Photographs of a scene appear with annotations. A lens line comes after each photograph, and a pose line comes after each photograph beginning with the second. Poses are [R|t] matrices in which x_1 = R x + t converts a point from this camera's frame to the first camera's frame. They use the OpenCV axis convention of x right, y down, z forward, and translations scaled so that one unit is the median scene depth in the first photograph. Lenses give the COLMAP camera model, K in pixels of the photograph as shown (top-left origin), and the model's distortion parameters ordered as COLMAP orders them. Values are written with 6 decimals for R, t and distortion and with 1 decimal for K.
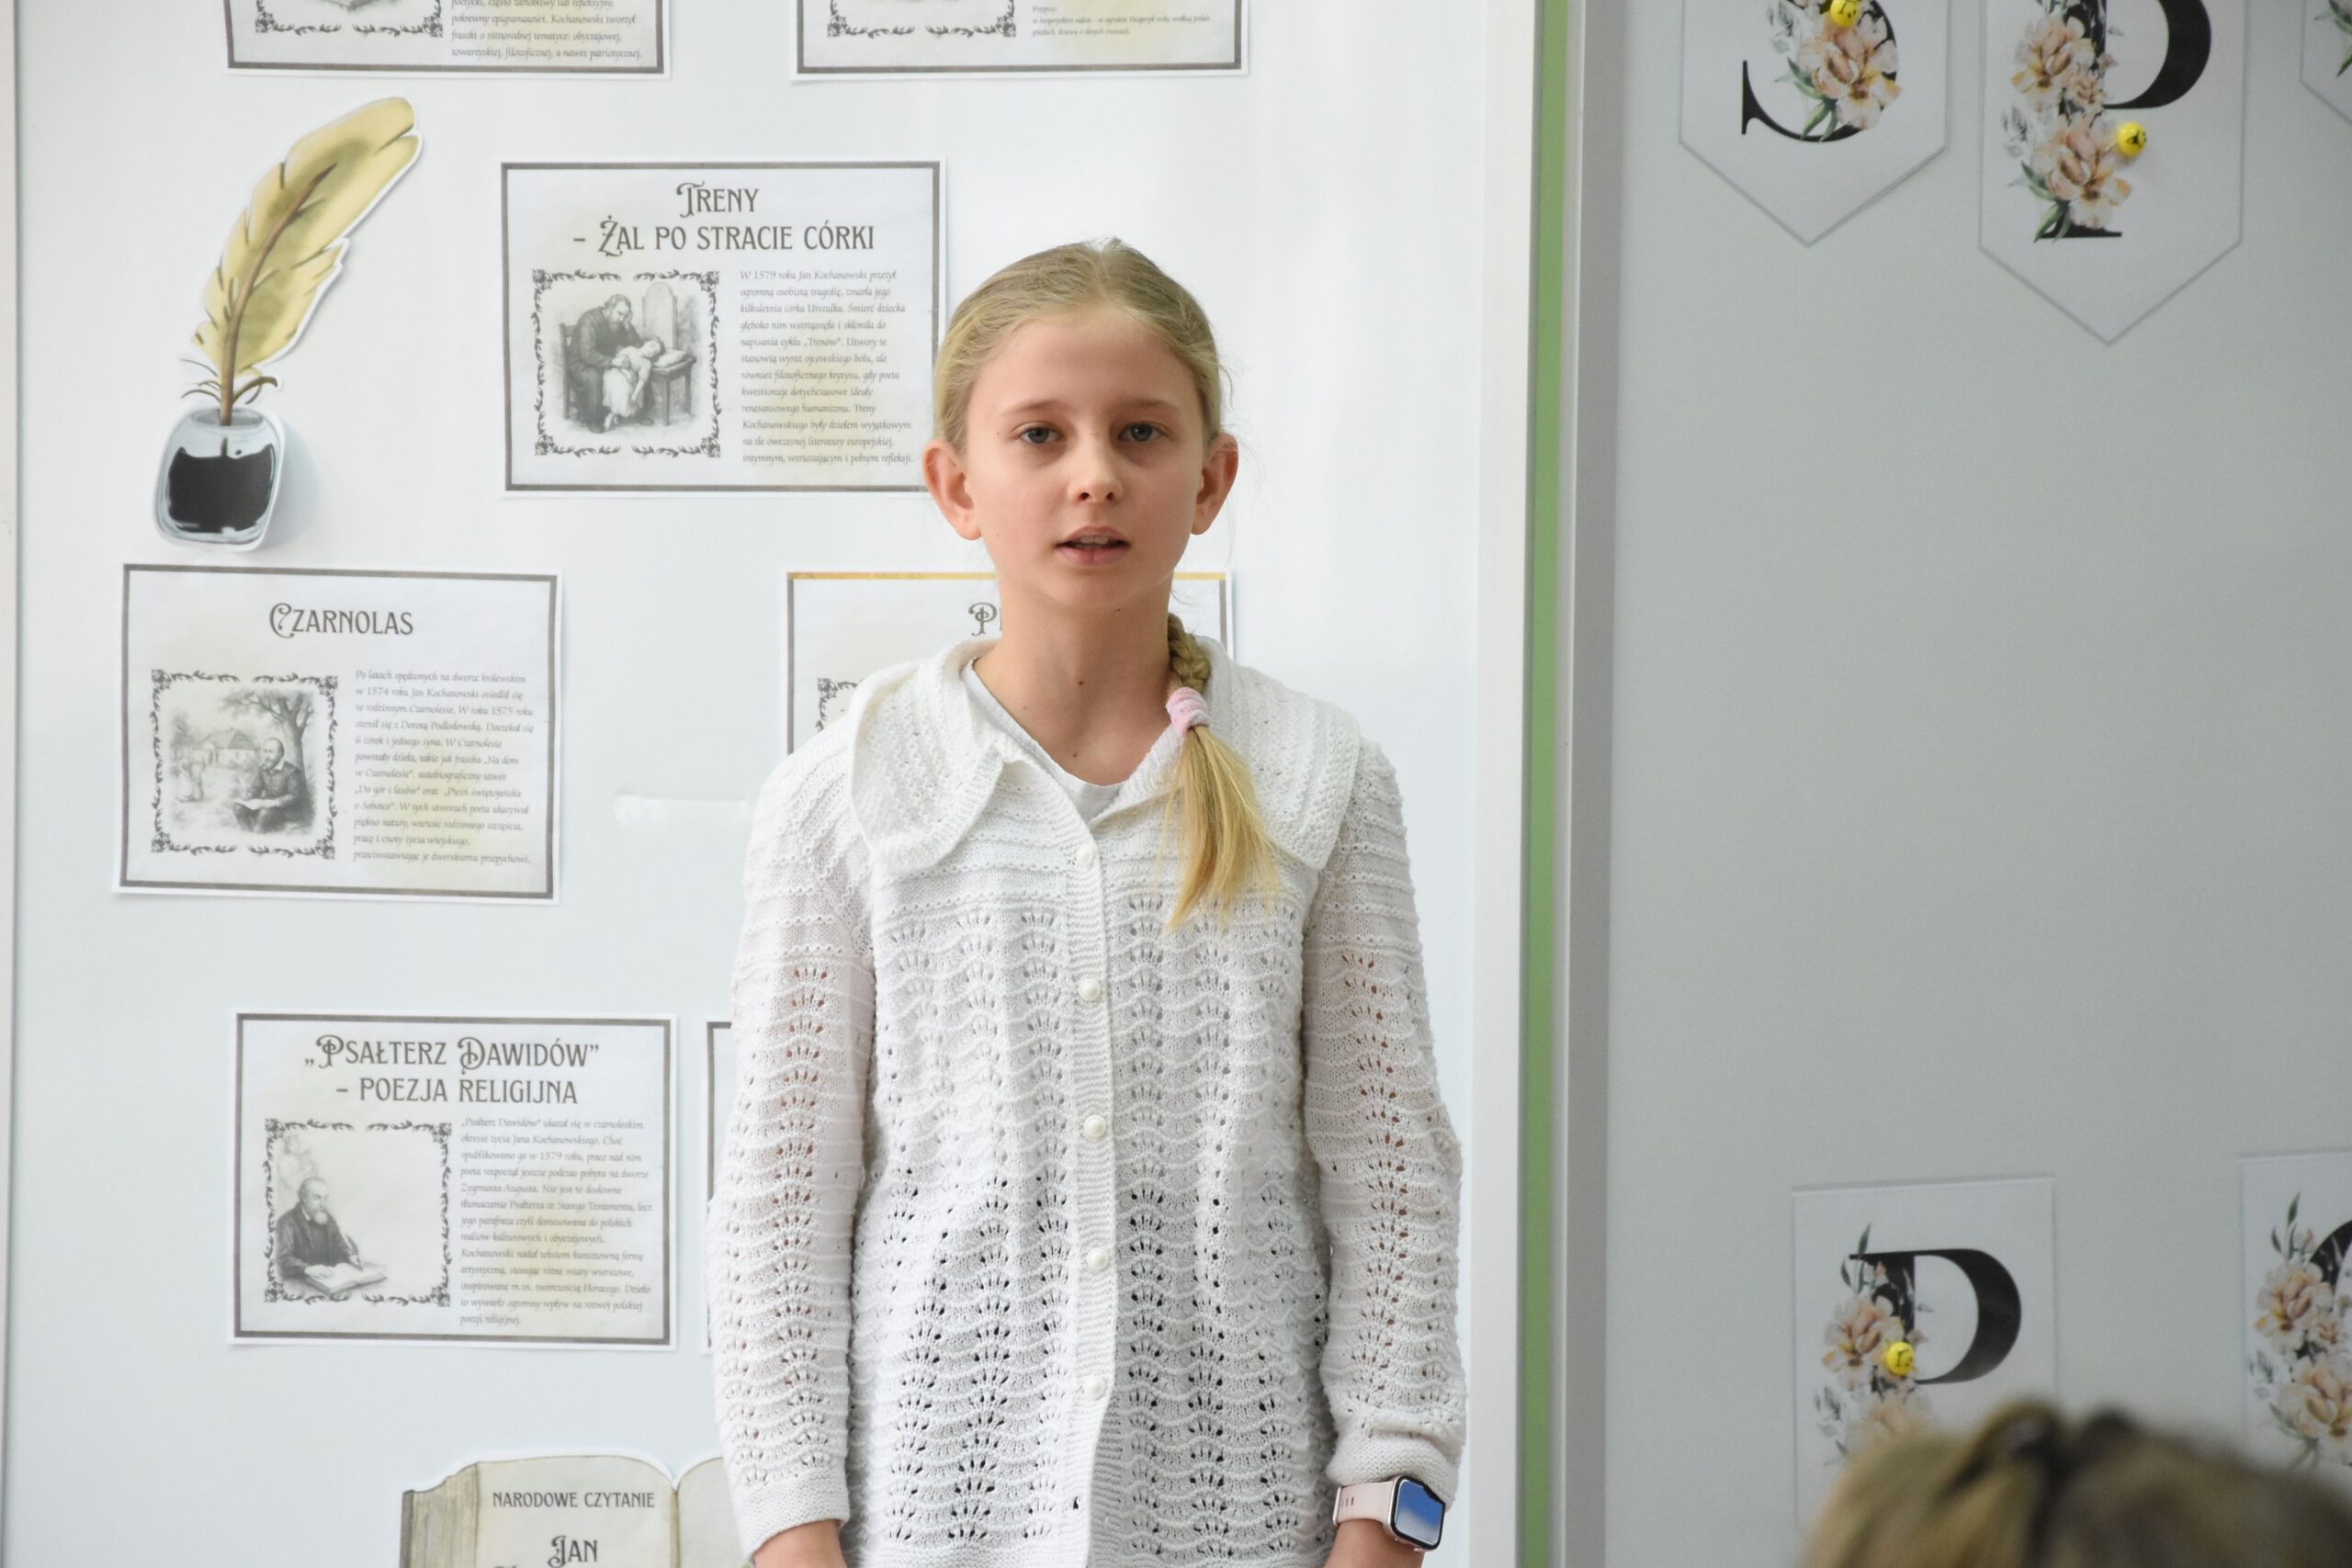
lens RADIAL K [[10906.0, 0, 1177.9], [0, 10906.0, 827.3], [0, 0, 1]] dist [1.542043, 5.234535]
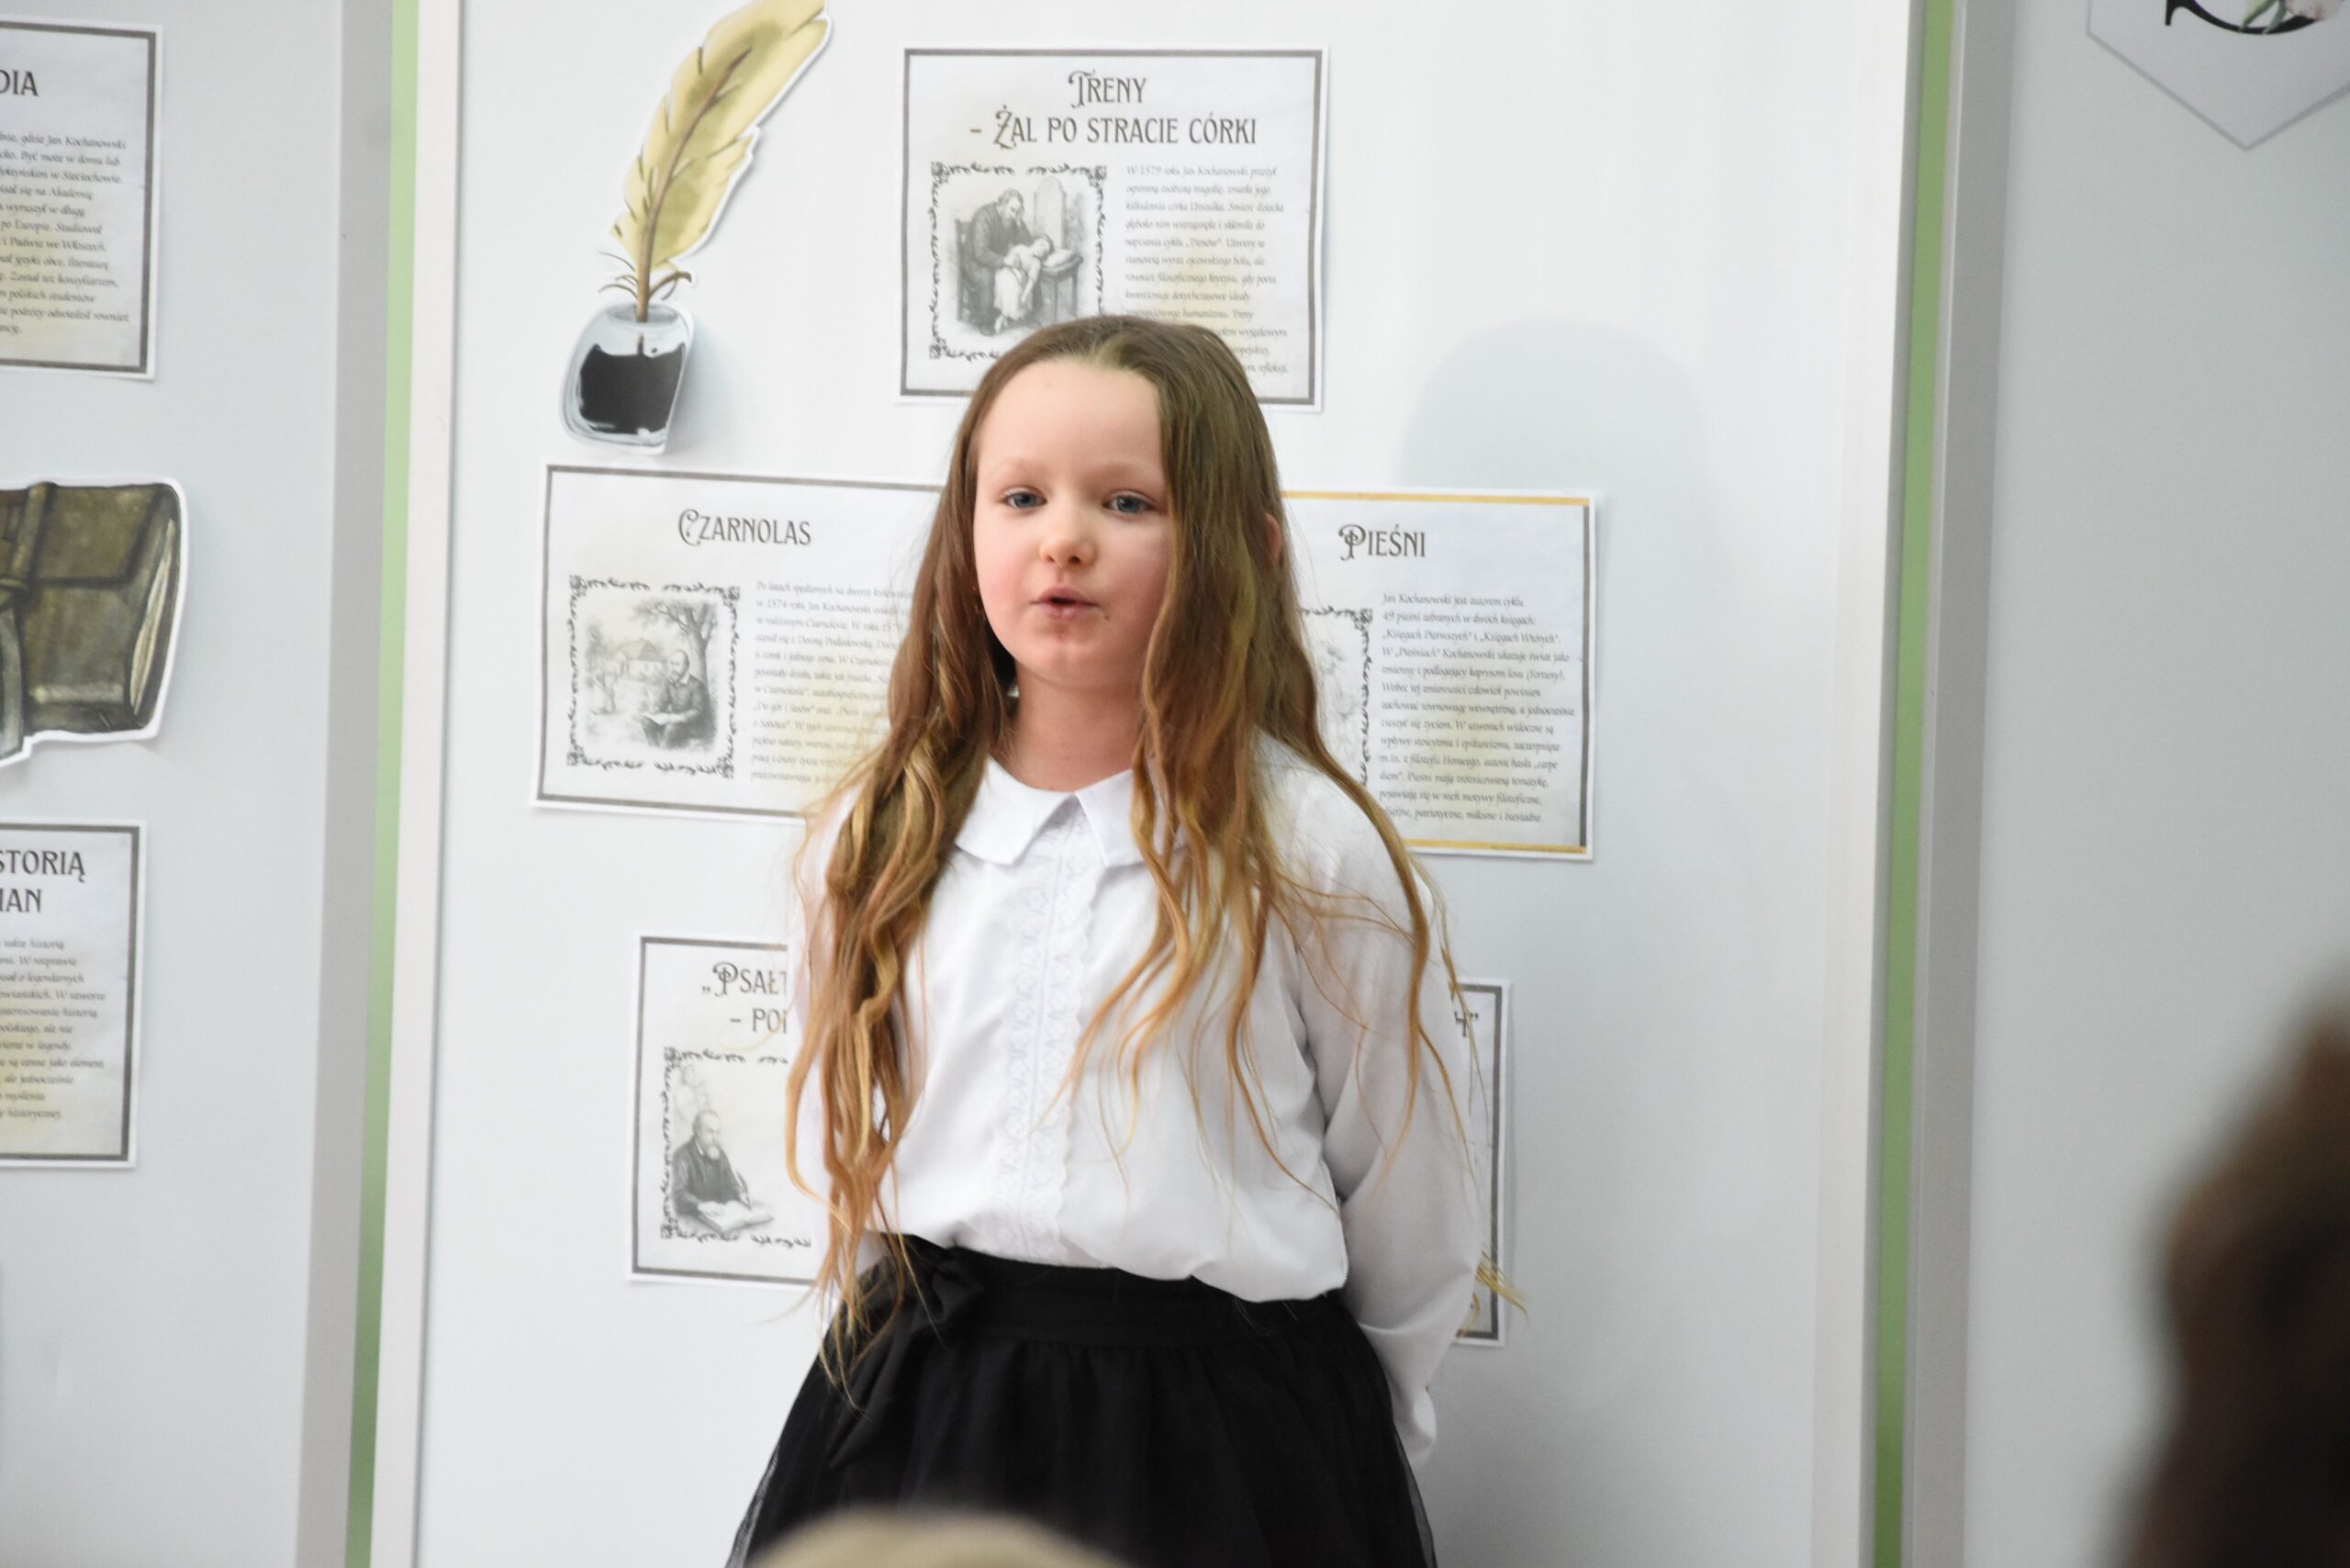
lens RADIAL K [[10898.2, 0, 1176.9], [0, 10898.2, 827.3], [0, 0, 1]] dist [1.542043, 5.234535]
pose [[0.970705, 0.030983, -0.238269, 0.186996], [-0.028925, 0.999508, 0.012130, -0.005498], [0.238527, -0.004883, 0.971124, 0.088129]]
